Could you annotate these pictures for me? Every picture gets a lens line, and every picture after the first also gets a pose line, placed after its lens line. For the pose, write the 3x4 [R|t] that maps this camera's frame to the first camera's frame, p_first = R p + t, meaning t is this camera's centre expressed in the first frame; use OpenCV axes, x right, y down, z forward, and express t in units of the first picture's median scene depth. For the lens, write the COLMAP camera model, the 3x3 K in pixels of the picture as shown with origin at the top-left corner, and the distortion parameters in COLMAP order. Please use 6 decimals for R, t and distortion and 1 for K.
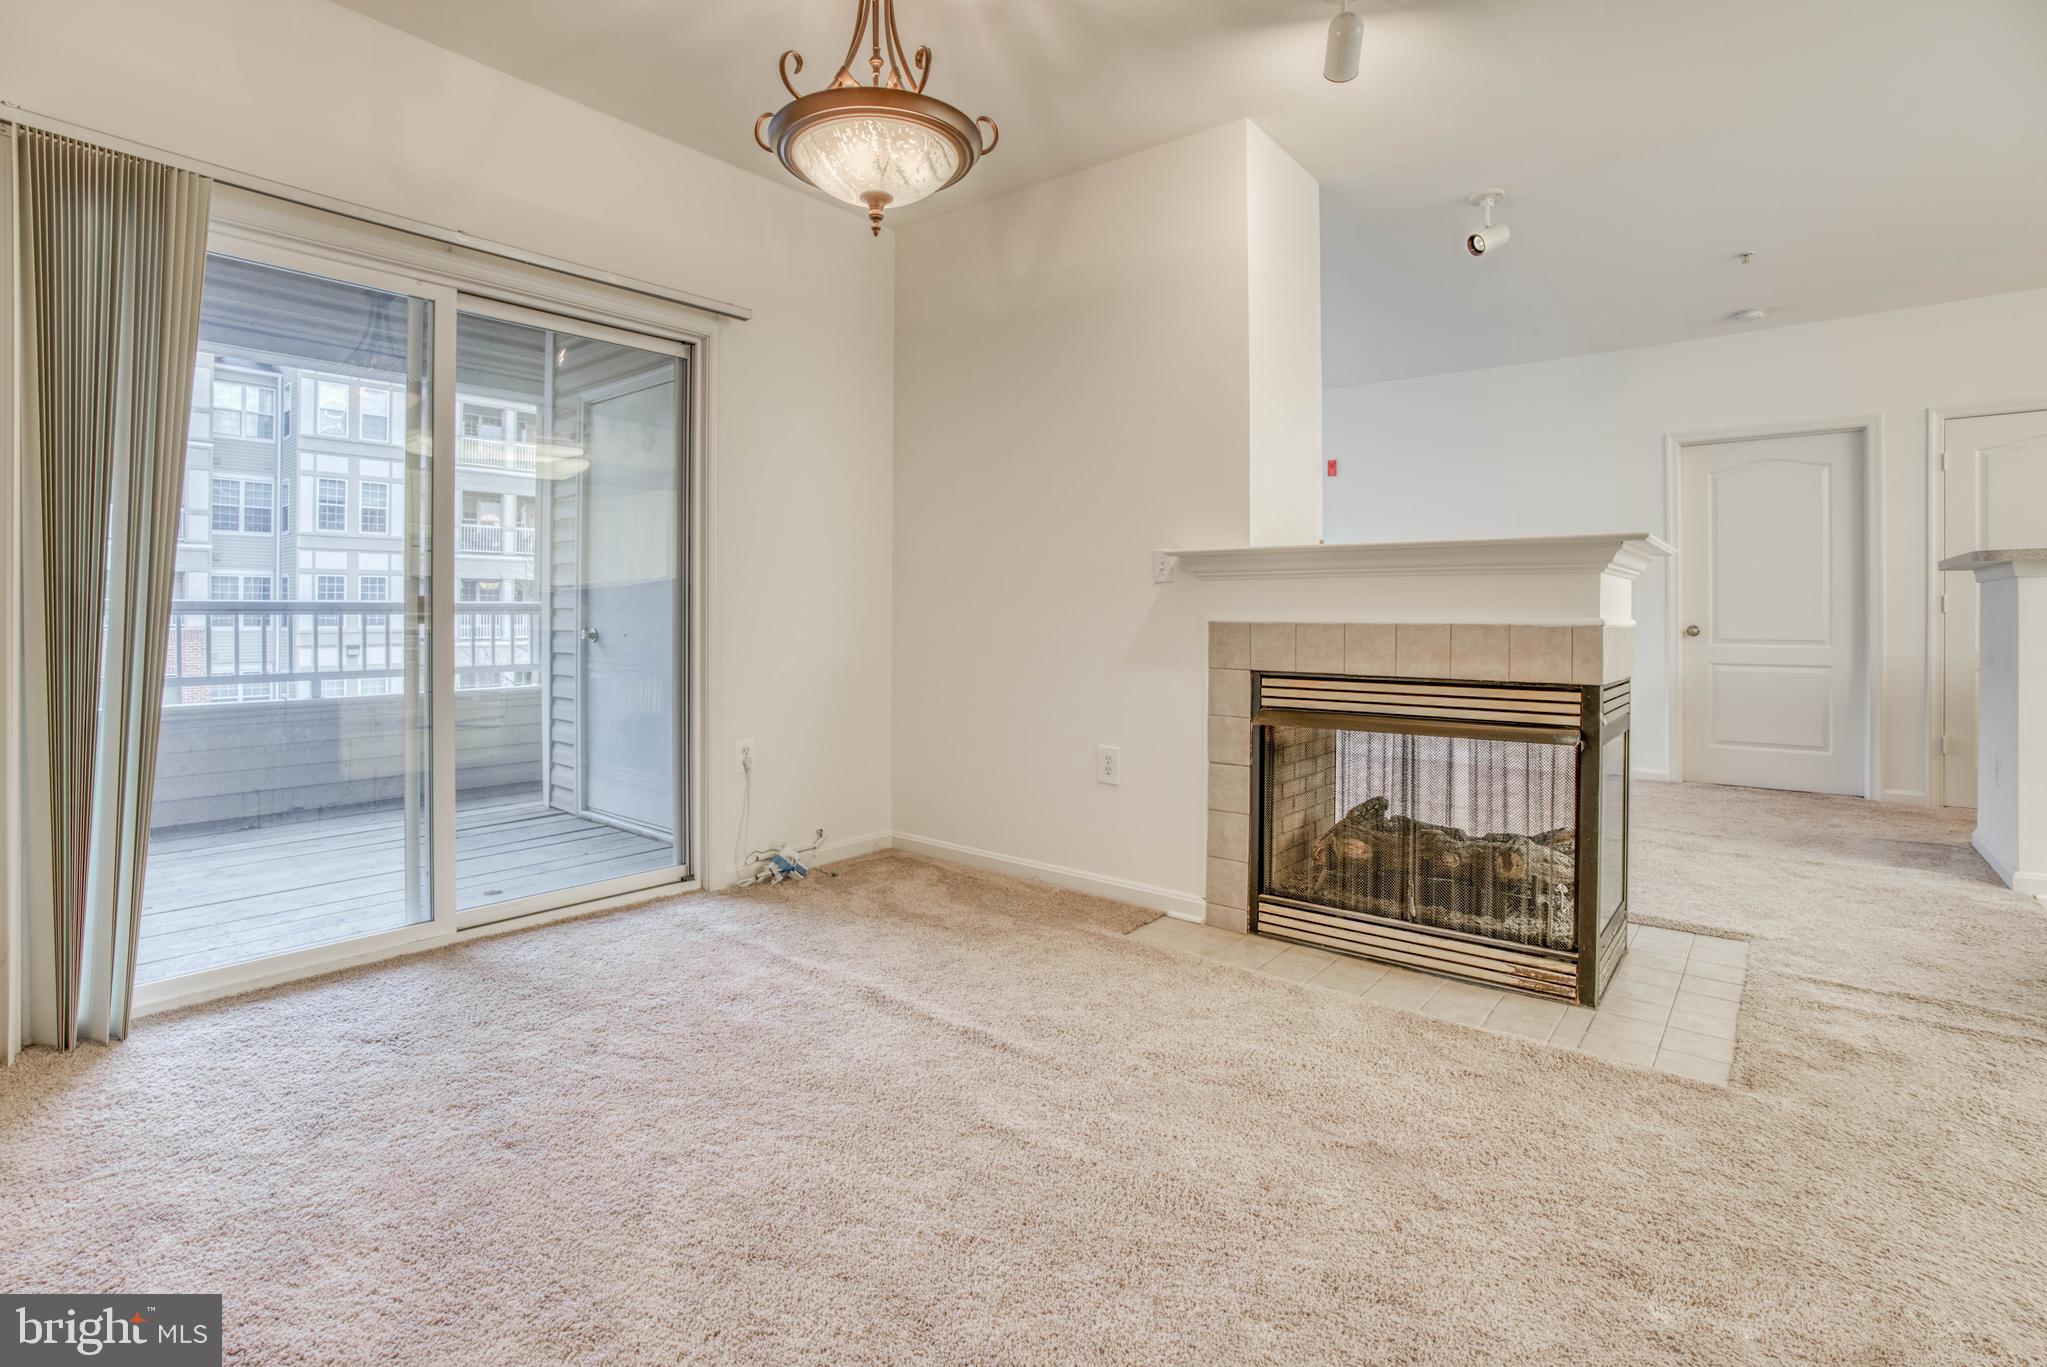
lens RADIAL K [[946.8, 0, 1005.0], [0, 946.8, 610.7], [0, 0, 1]] dist [-0.062154, 0.015647]
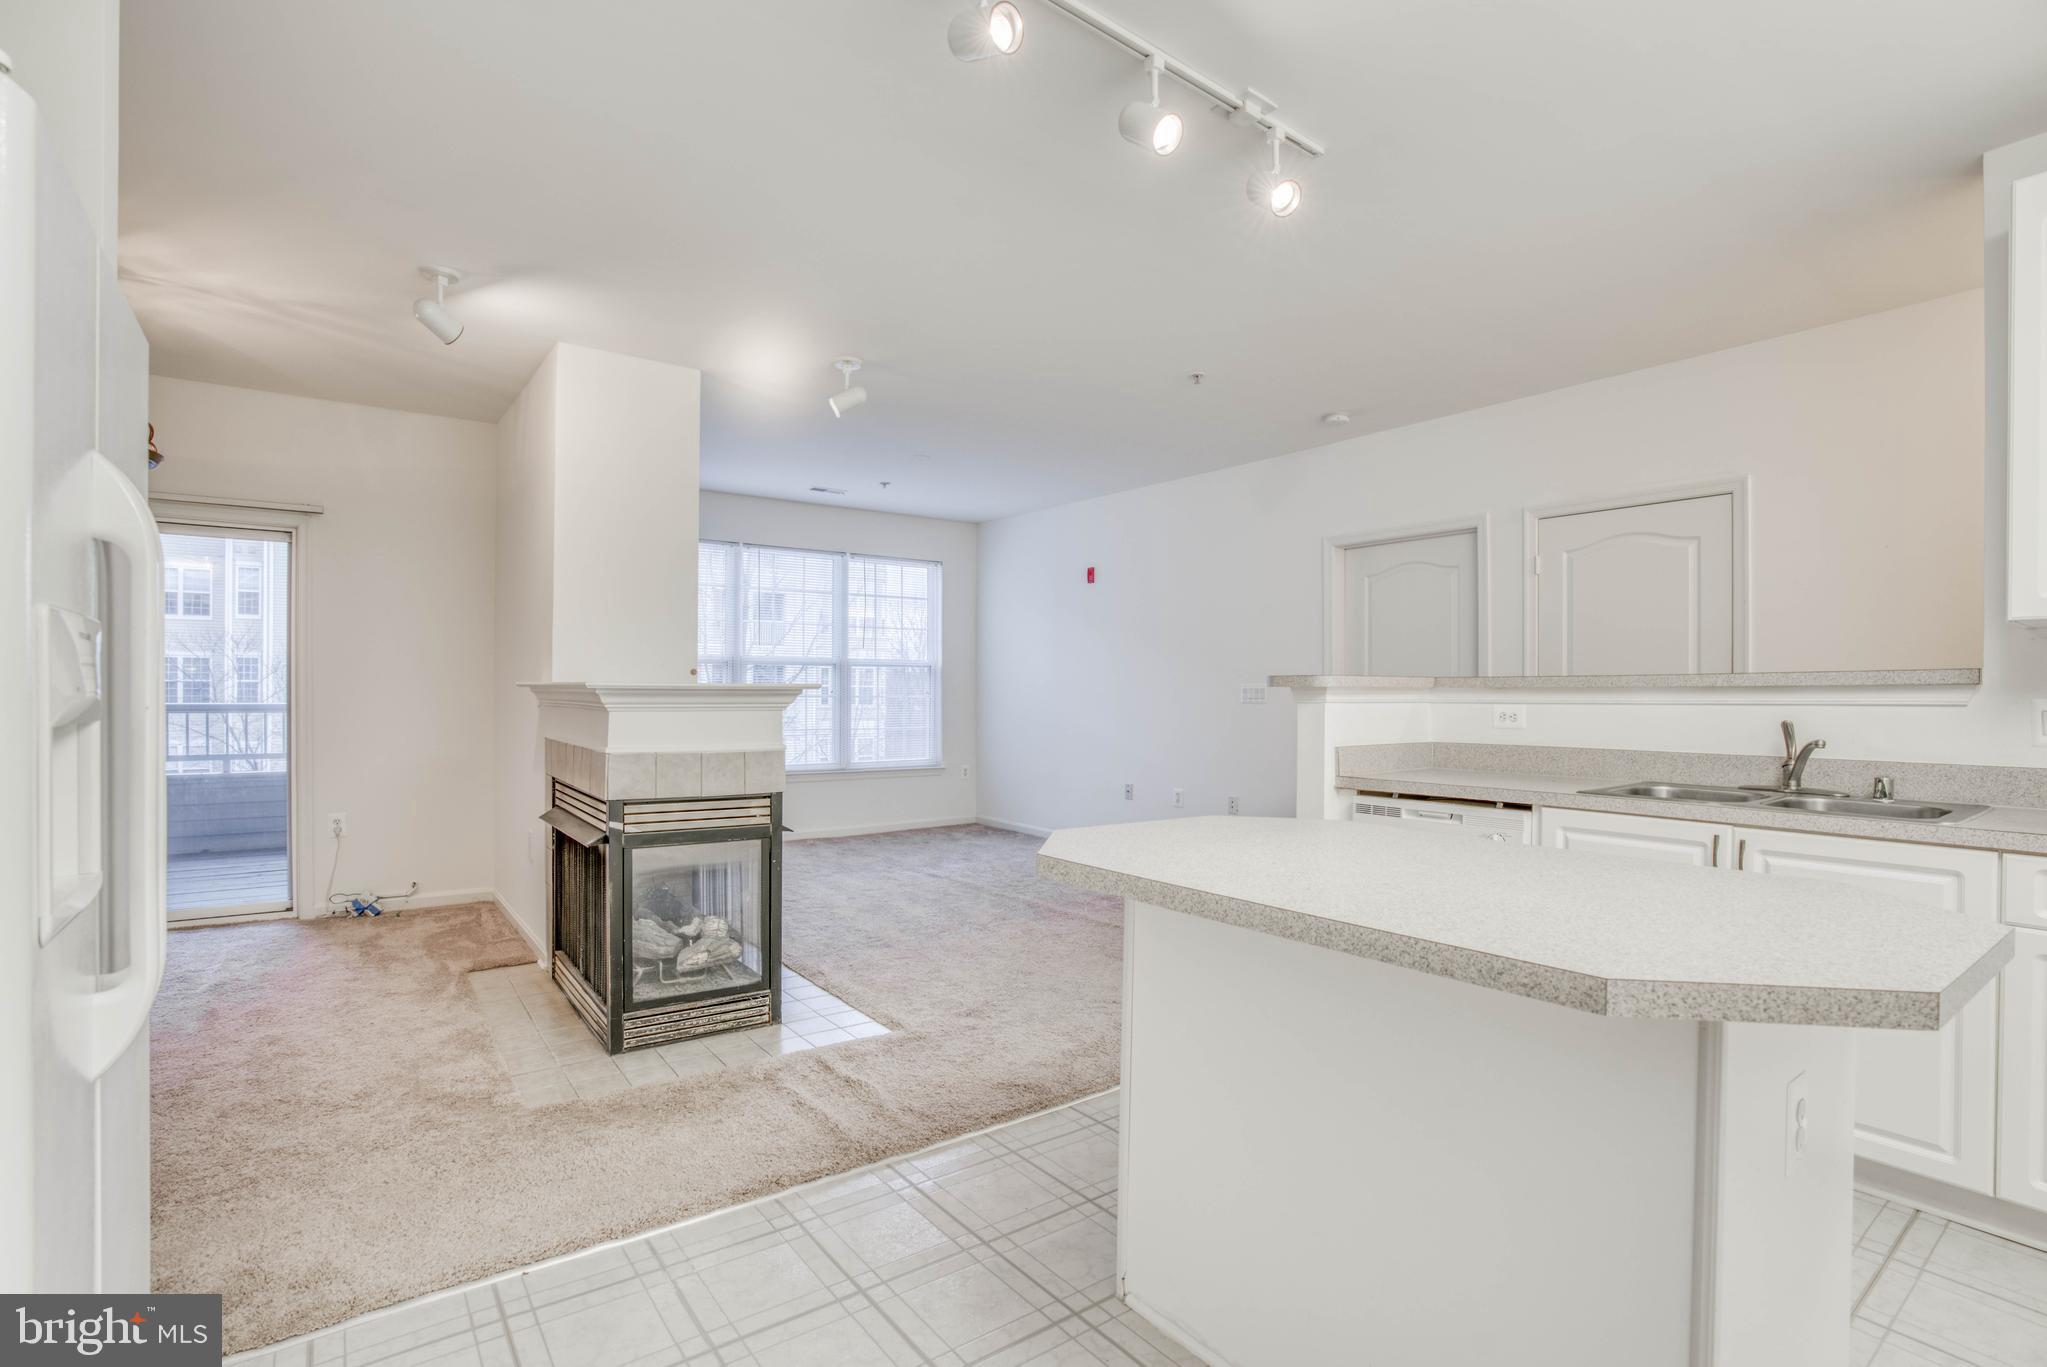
lens RADIAL K [[946.8, 0, 989.0], [0, 946.8, 681.3], [0, 0, 1]] dist [-0.062154, 0.015647]
pose [[0.967709, 0.001072, -0.252069, 0.739213], [-0.003222, 0.999962, -0.008117, -0.037474], [0.252051, 0.008667, 0.967675, -0.057248]]
